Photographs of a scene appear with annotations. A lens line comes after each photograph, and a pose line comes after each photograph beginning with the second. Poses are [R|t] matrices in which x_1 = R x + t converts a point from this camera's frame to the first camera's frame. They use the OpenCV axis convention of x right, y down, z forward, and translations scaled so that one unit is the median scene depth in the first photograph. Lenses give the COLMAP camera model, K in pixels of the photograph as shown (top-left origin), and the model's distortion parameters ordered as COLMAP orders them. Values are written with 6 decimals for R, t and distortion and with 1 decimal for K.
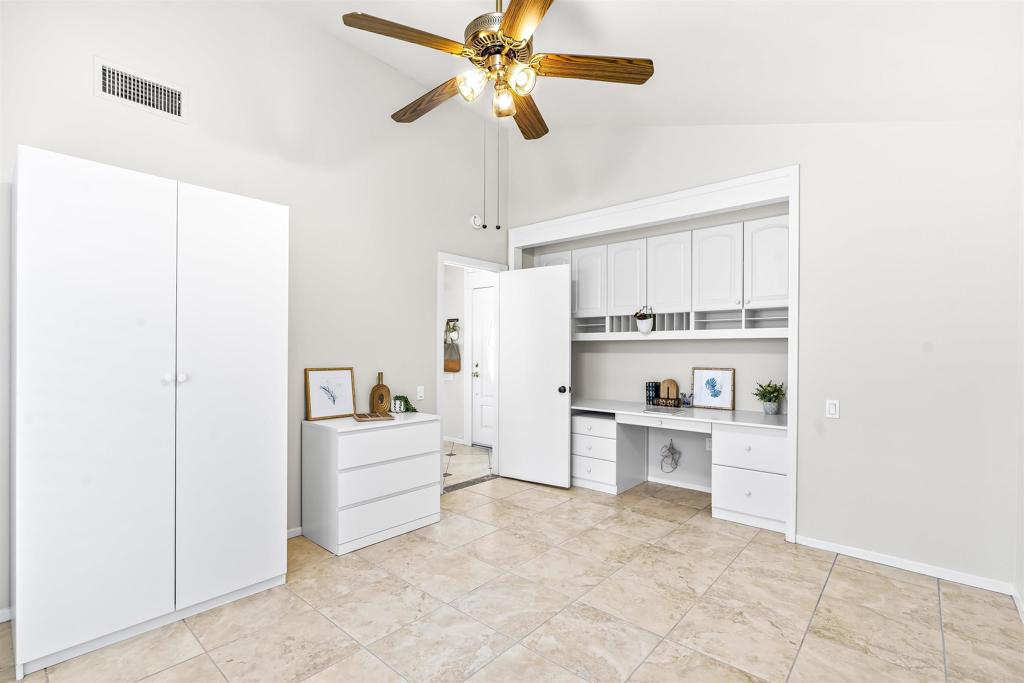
lens RADIAL K [[470.4, 0, 511.2], [0, 470.4, 345.6], [0, 0, 1]] dist [-0.002924, -0.000687]
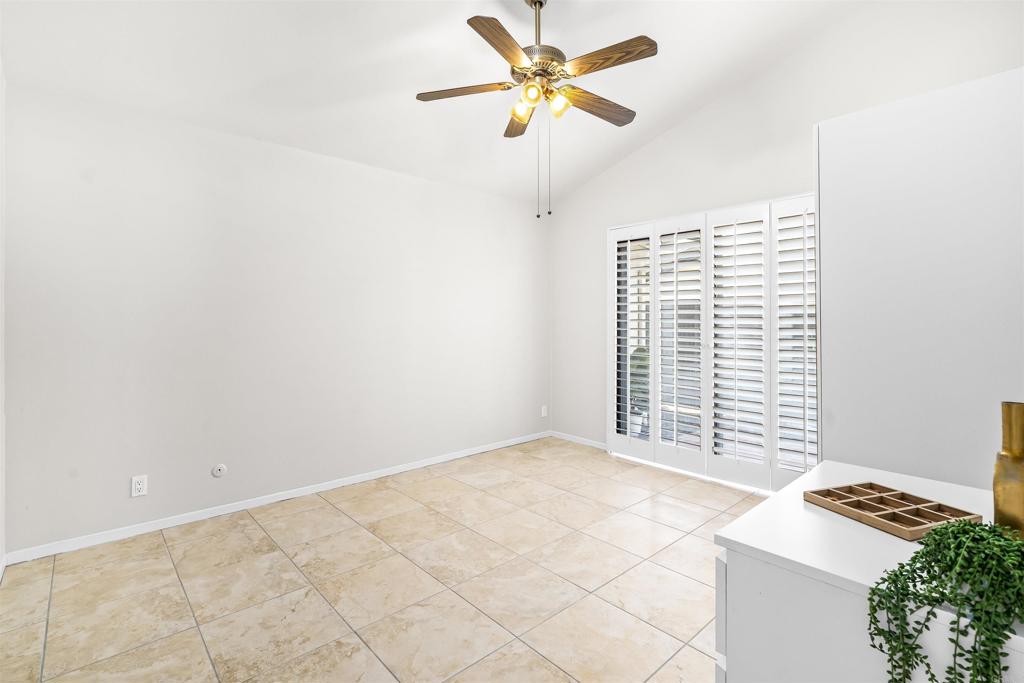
lens RADIAL K [[470.4, 0, 512.7], [0, 470.4, 332.7], [0, 0, 1]] dist [-0.002924, -0.000687]
pose [[-0.993884, -0.006453, 0.110240, -0.084773], [-0.005225, 0.999921, 0.011429, 0.034864], [-0.110305, 0.010783, -0.993839, 1.954177]]
